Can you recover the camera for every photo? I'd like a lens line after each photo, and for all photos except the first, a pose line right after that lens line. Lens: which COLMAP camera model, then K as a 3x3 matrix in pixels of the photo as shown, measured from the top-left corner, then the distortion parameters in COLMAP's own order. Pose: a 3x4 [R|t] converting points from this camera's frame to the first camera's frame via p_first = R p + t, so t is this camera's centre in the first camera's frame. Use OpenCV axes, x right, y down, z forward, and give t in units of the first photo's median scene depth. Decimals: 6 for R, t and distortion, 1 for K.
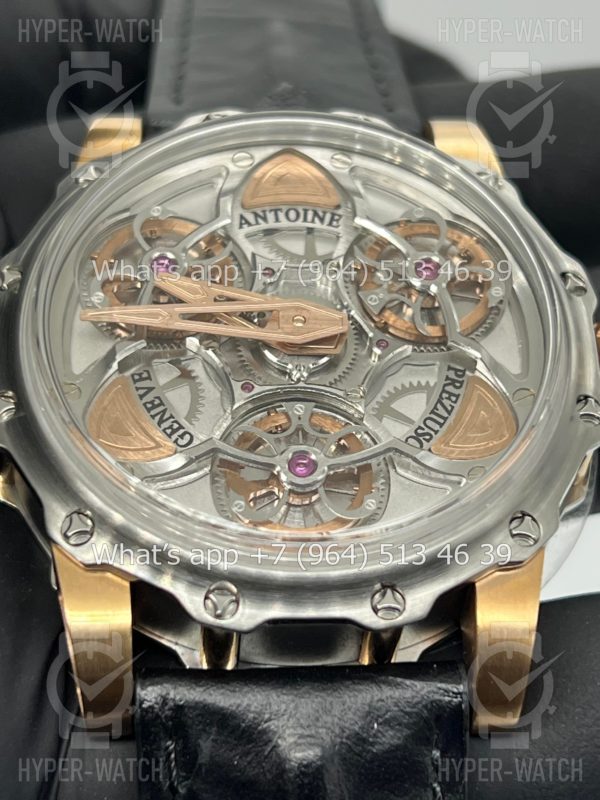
lens RADIAL K [[1890.3, 0, 304.8], [0, 1890.3, 405.2], [0, 0, 1]] dist [0.117117, 0.000000]
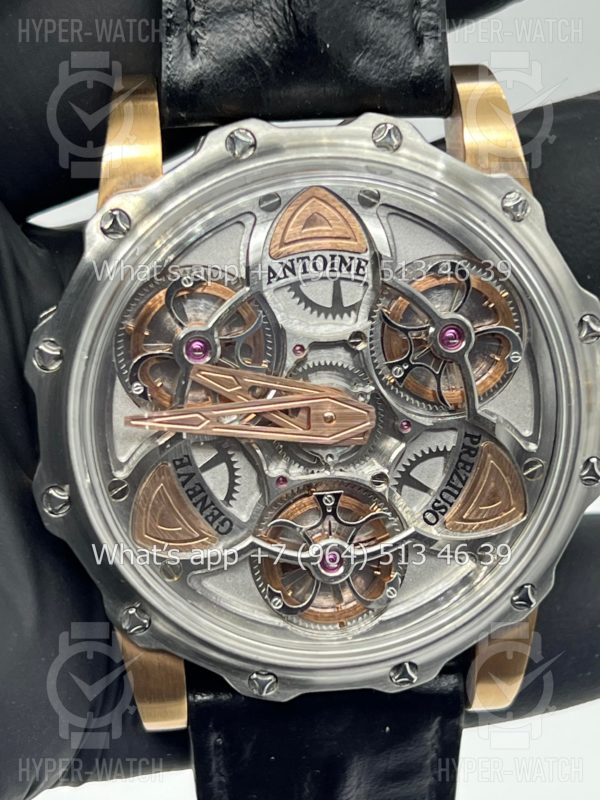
lens RADIAL K [[1890.3, 0, 283.6], [0, 1890.3, 397.3], [0, 0, 1]] dist [0.117117, 0.000000]
pose [[0.999088, -0.011968, 0.040993, -0.072192], [-0.016769, 0.772864, 0.634350, -0.726857], [-0.039274, -0.634458, 0.771959, 0.187644]]
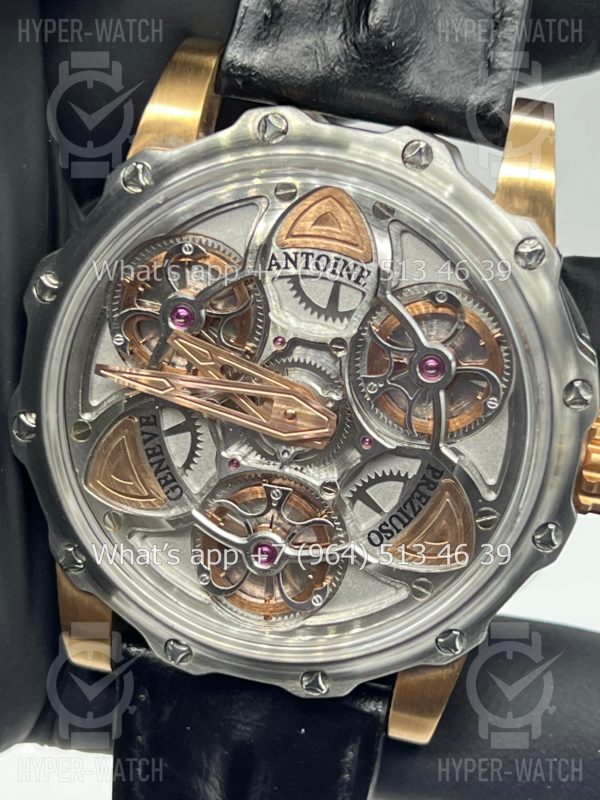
lens RADIAL K [[1890.3, 0, 295.5], [0, 1890.3, 402.2], [0, 0, 1]] dist [0.117117, 0.000000]
pose [[0.957905, 0.239292, -0.158610, 0.166538], [-0.076040, 0.744232, 0.663578, -0.756131], [0.276832, -0.623584, 0.731100, 0.226619]]
